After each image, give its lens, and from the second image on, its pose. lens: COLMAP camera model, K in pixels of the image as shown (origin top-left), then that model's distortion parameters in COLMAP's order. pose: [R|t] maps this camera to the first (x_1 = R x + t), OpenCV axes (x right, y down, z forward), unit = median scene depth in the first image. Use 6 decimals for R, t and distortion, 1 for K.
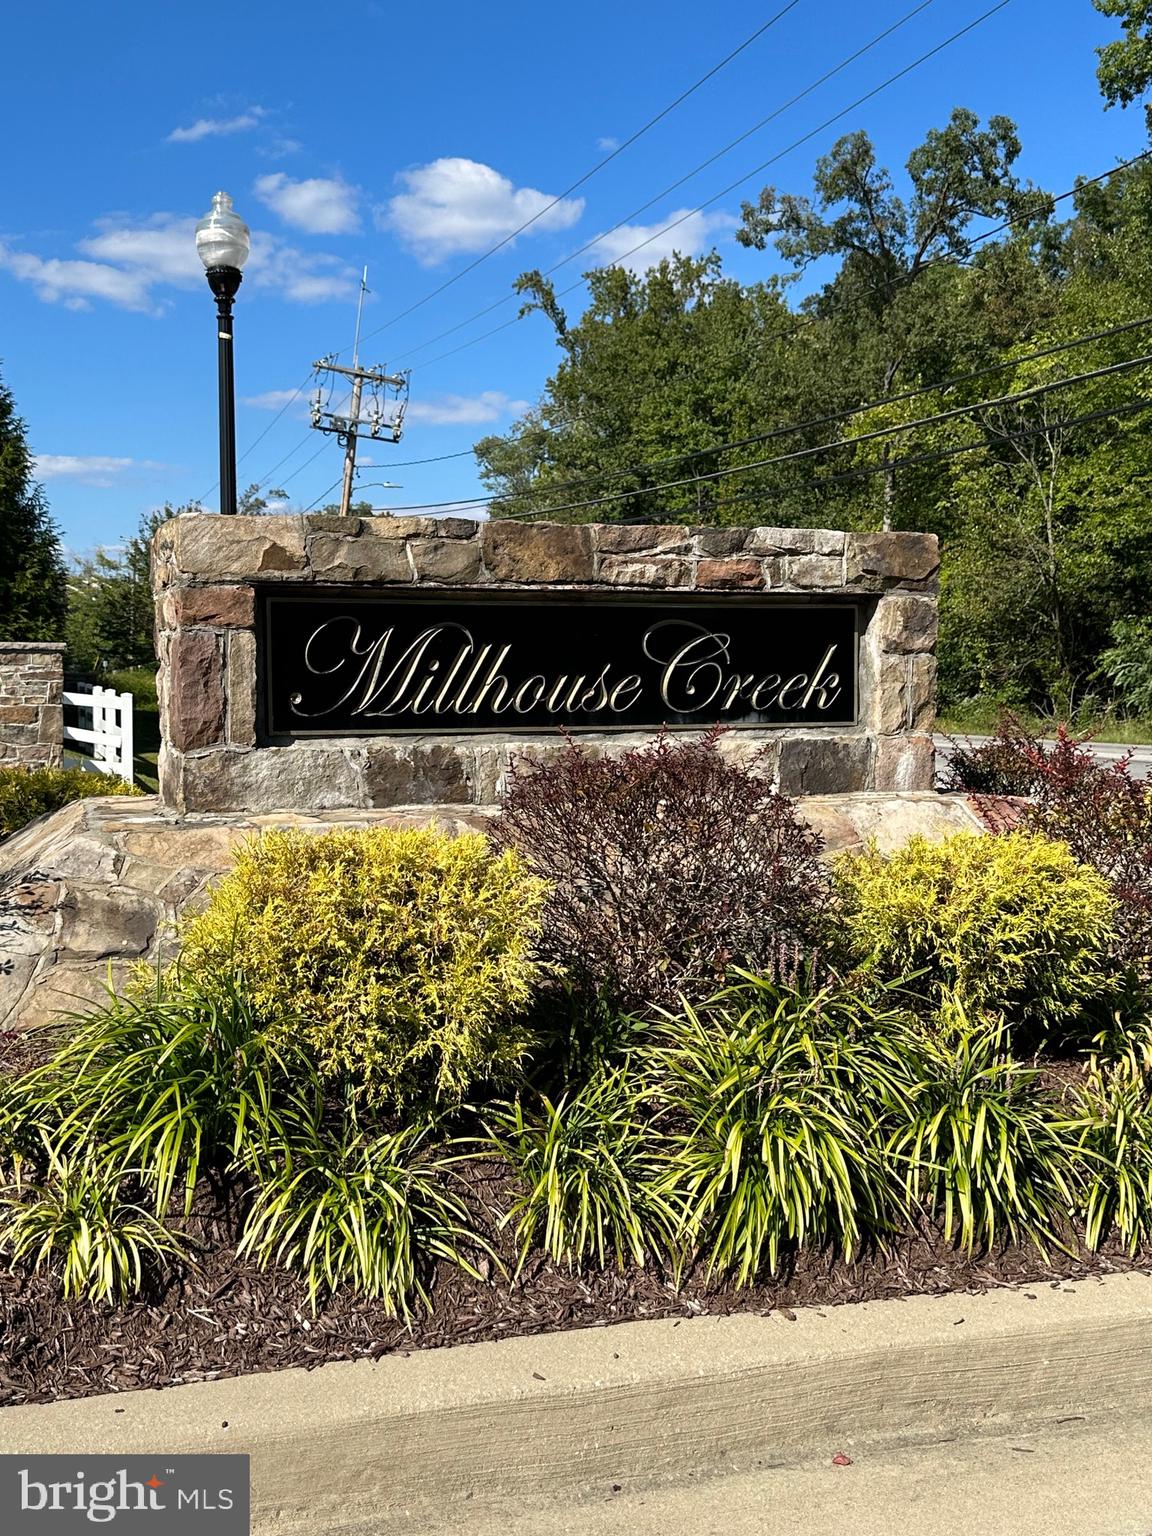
lens RADIAL K [[1613.1, 0, 576.0], [0, 1613.1, 767.1], [0, 0, 1]] dist [-0.001998, 0.000000]
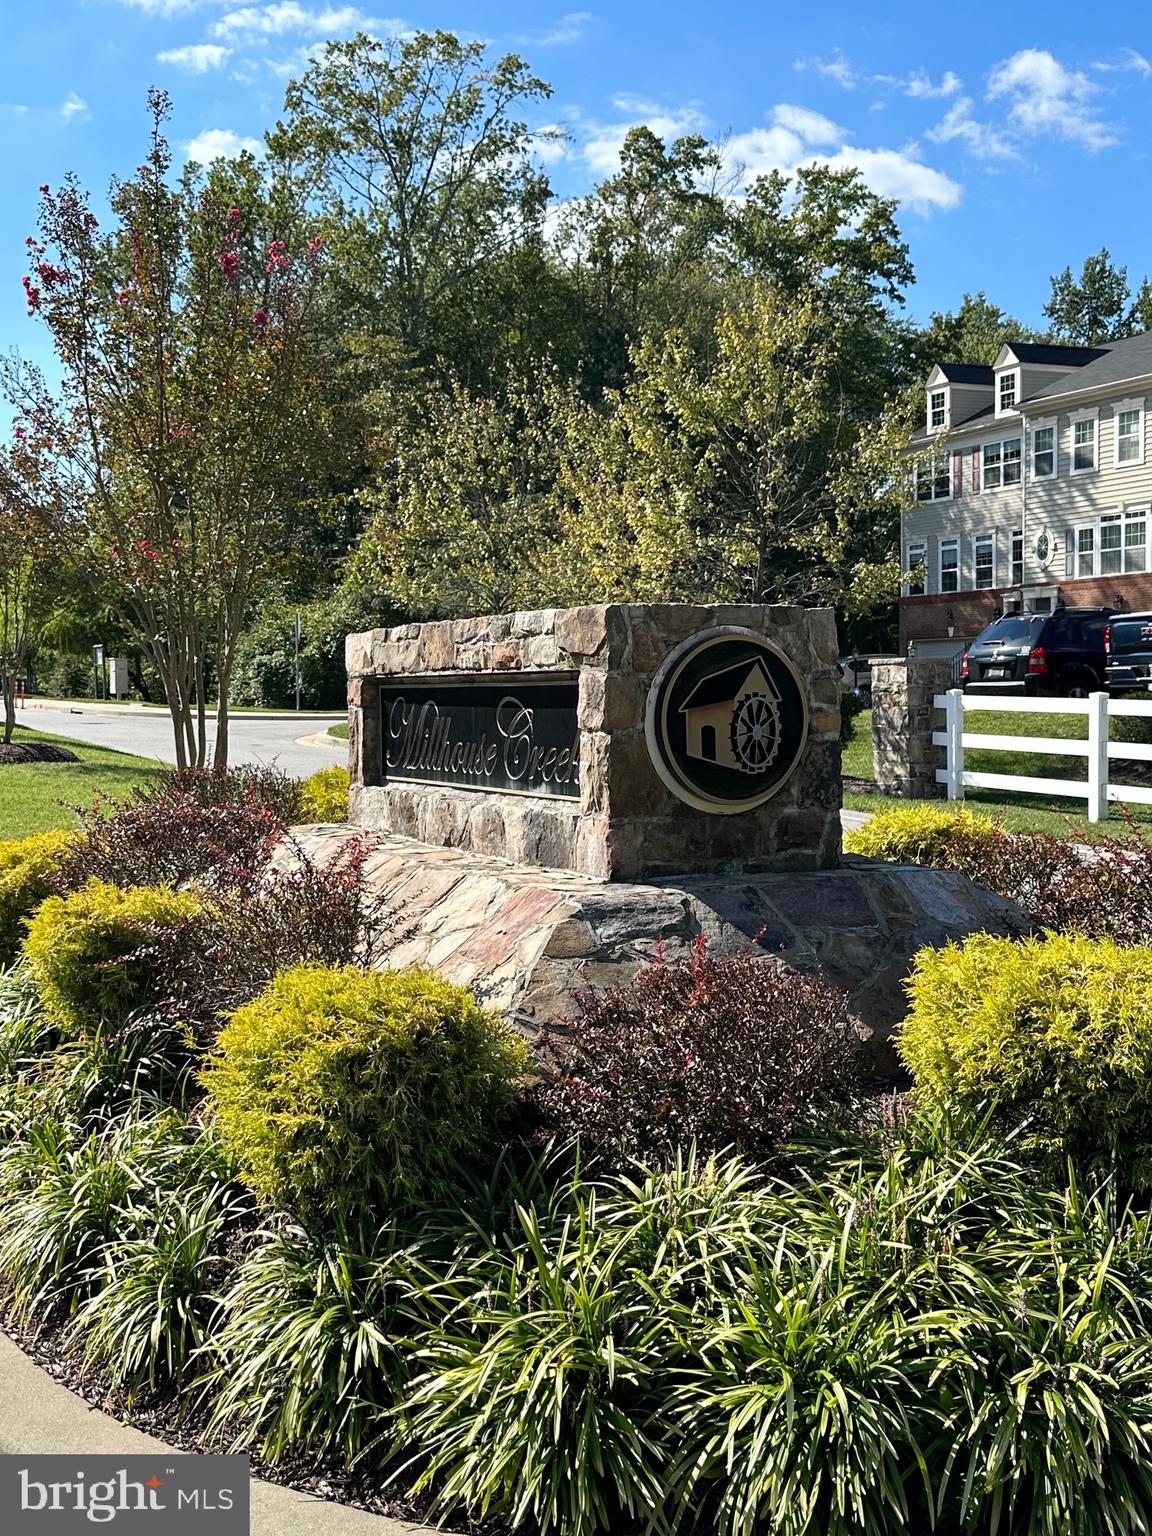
lens RADIAL K [[1613.1, 0, 576.0], [0, 1613.1, 768.0], [0, 0, 1]] dist [-0.001998, 0.000000]
pose [[0.093775, 0.041609, -0.994724, 1.217824], [-0.070817, 0.996874, 0.035023, -0.085382], [0.993072, 0.067159, 0.096428, 0.946259]]
